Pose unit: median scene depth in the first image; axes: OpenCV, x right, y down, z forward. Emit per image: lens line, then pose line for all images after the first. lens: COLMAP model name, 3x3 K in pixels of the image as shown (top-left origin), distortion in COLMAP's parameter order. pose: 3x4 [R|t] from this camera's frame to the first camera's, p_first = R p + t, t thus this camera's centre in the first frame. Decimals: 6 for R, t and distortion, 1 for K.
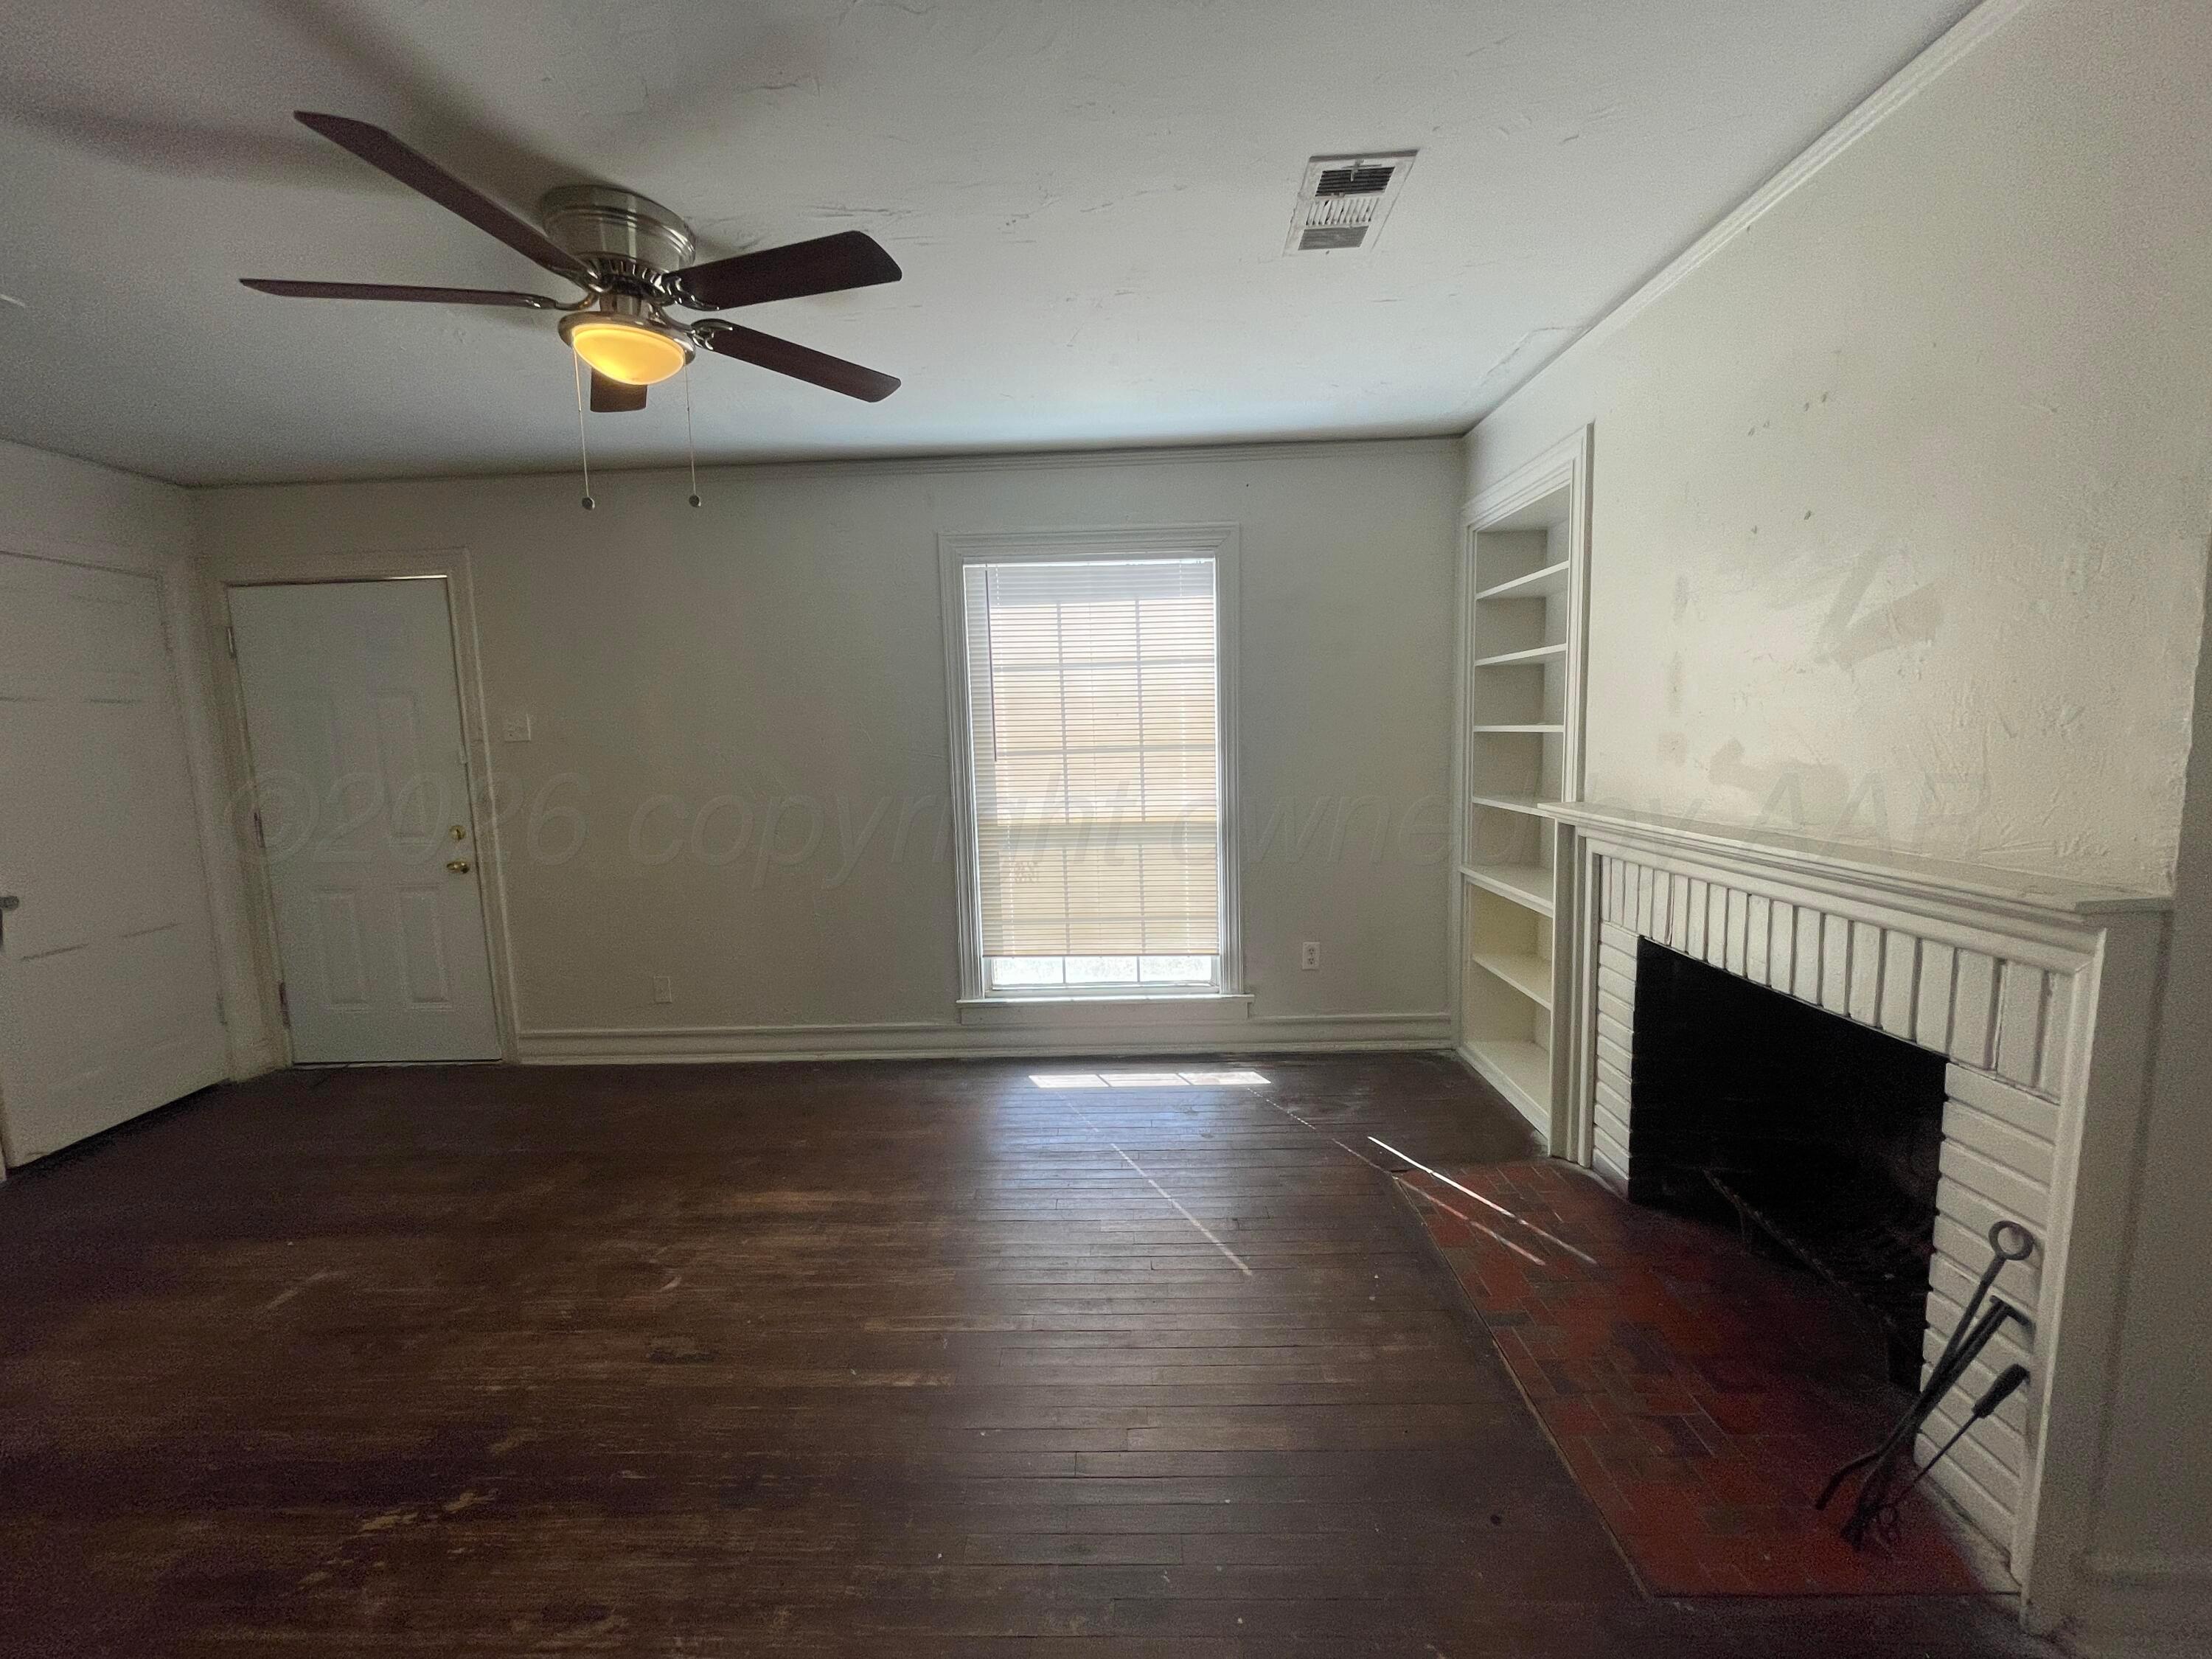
lens RADIAL K [[894.3, 0, 1085.4], [0, 894.3, 833.6], [0, 0, 1]] dist [0.000800, 0.000611]
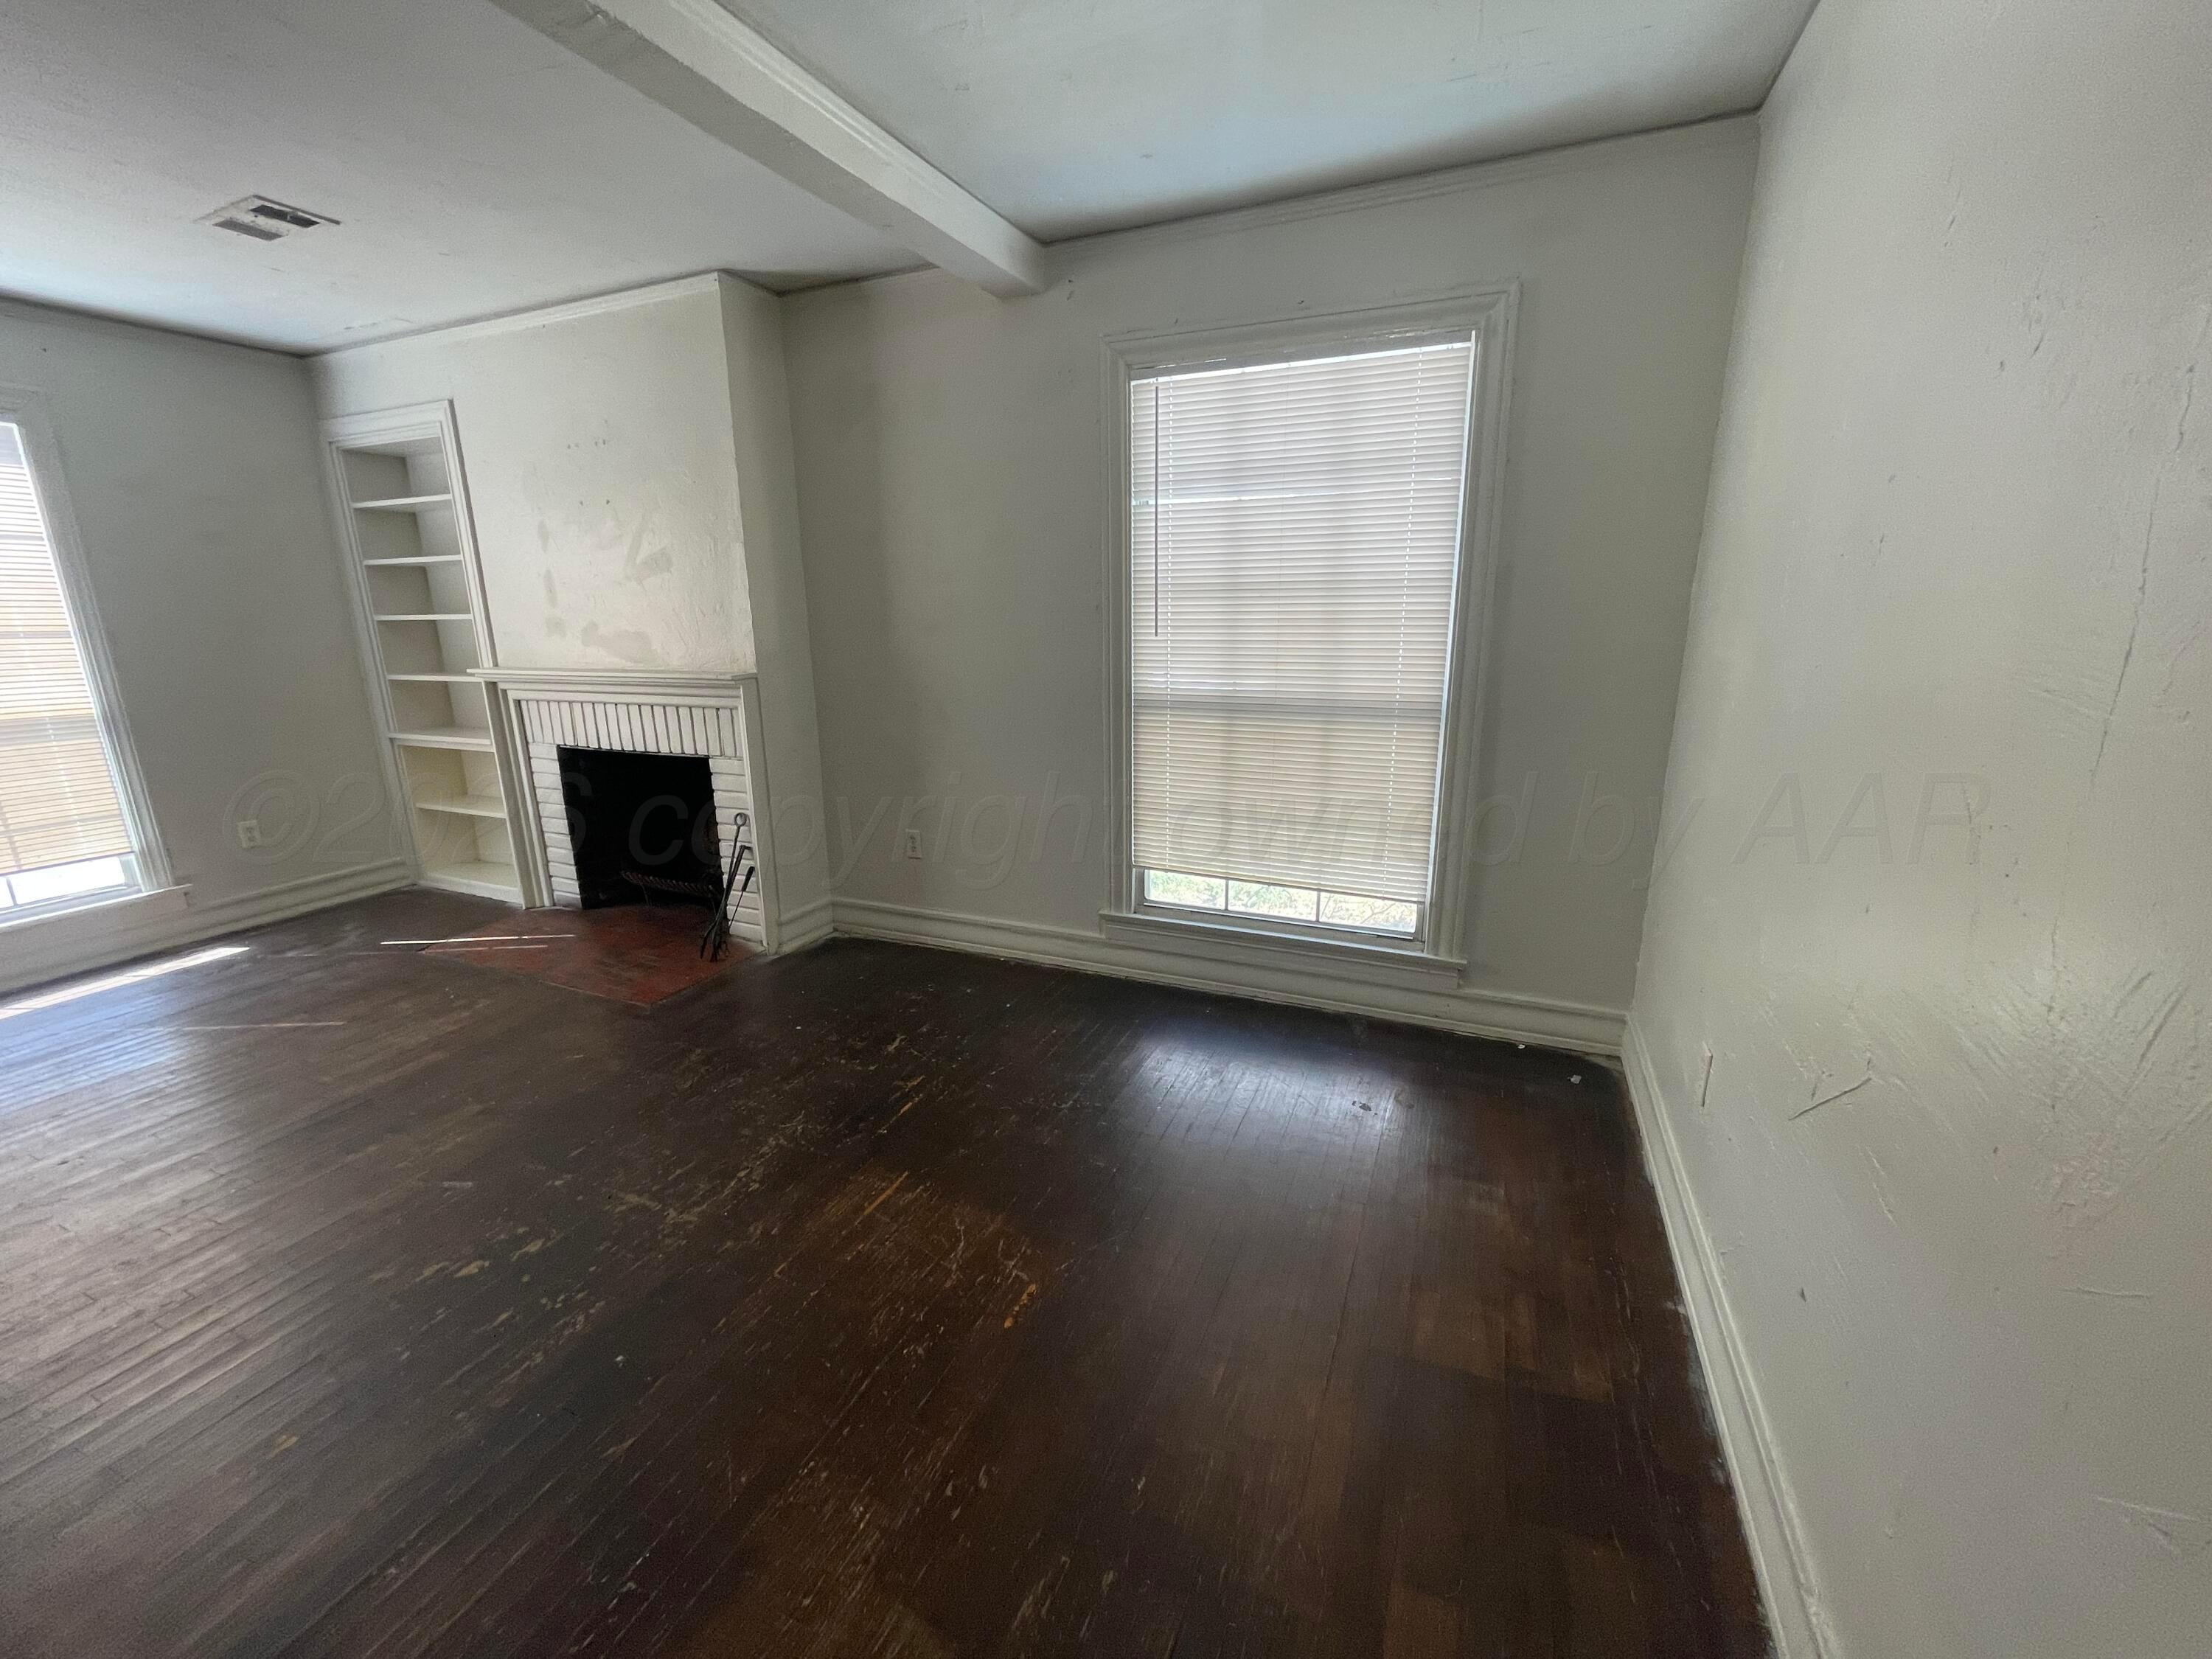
lens RADIAL K [[894.3, 0, 1085.4], [0, 894.3, 833.6], [0, 0, 1]] dist [0.000800, 0.000611]
pose [[0.381645, -0.199912, 0.902431, -0.474048], [0.110424, 0.979200, 0.170219, 0.092347], [-0.917689, 0.034687, 0.395782, -0.479540]]
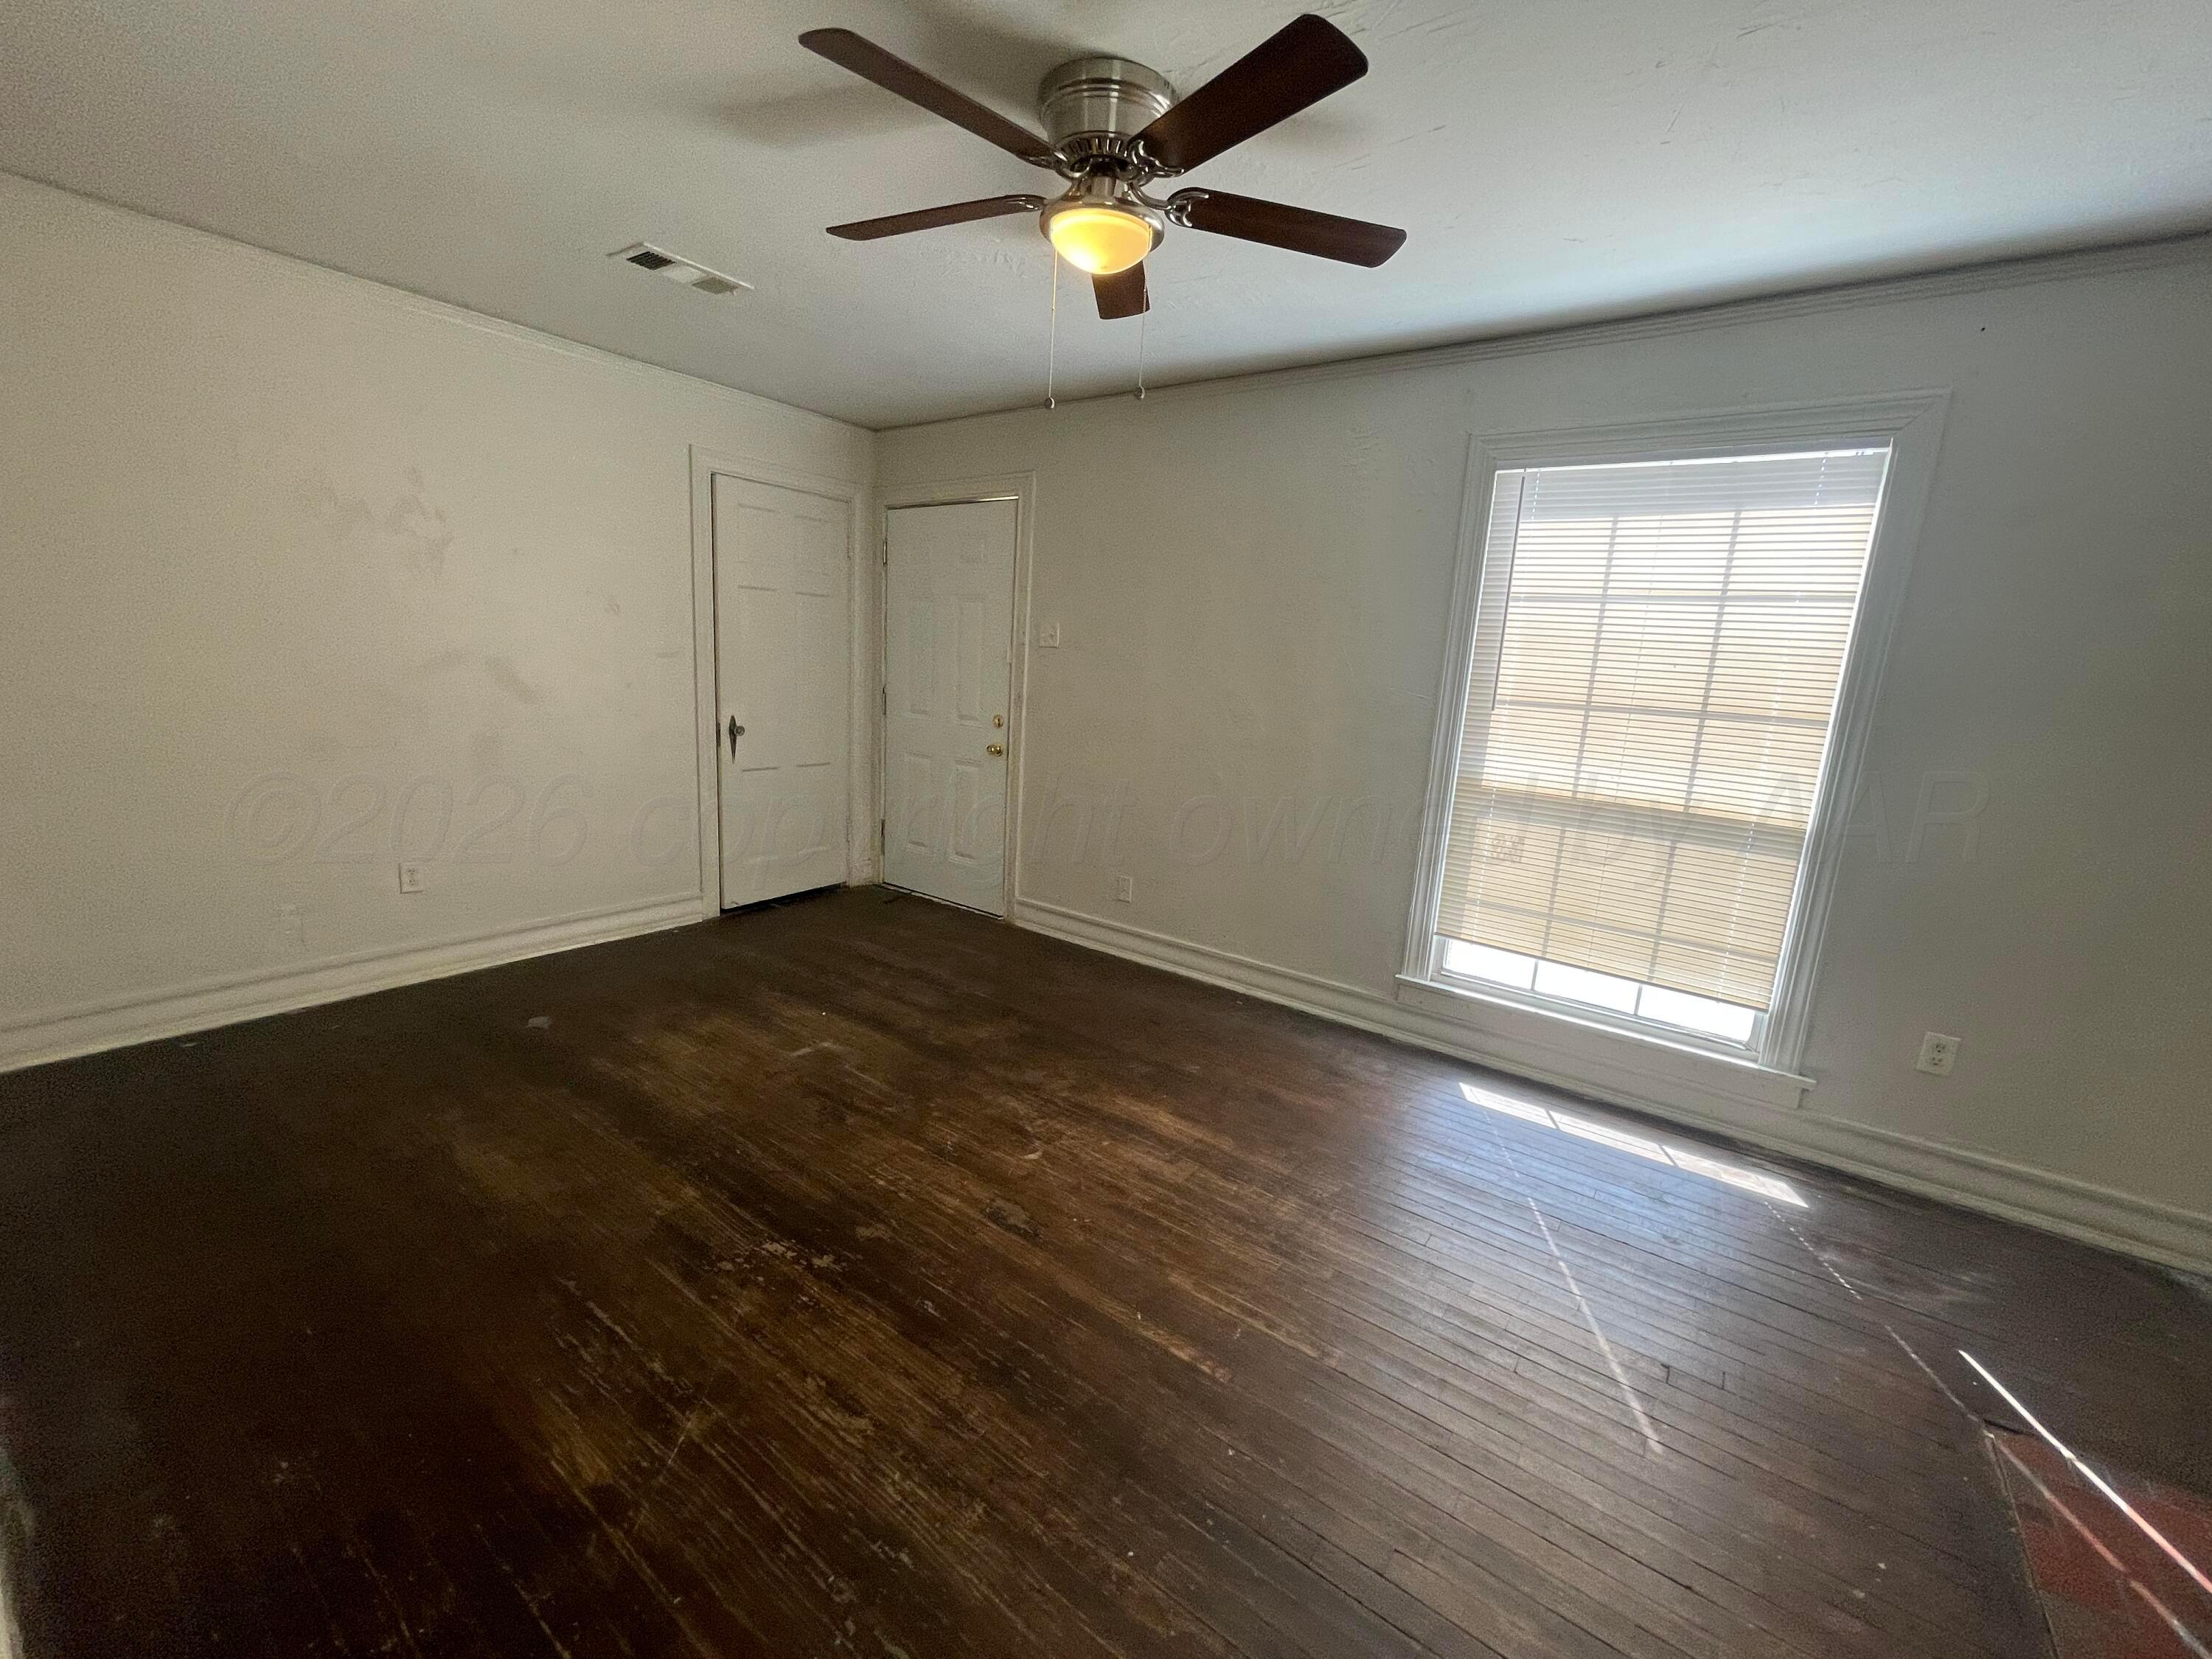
lens RADIAL K [[894.3, 0, 1085.4], [0, 894.3, 833.6], [0, 0, 1]] dist [0.000800, 0.000611]
pose [[0.817212, 0.187451, -0.545001, 0.093863], [-0.150248, 0.982222, 0.112539, -0.007618], [0.556408, -0.010083, 0.830848, 0.128668]]
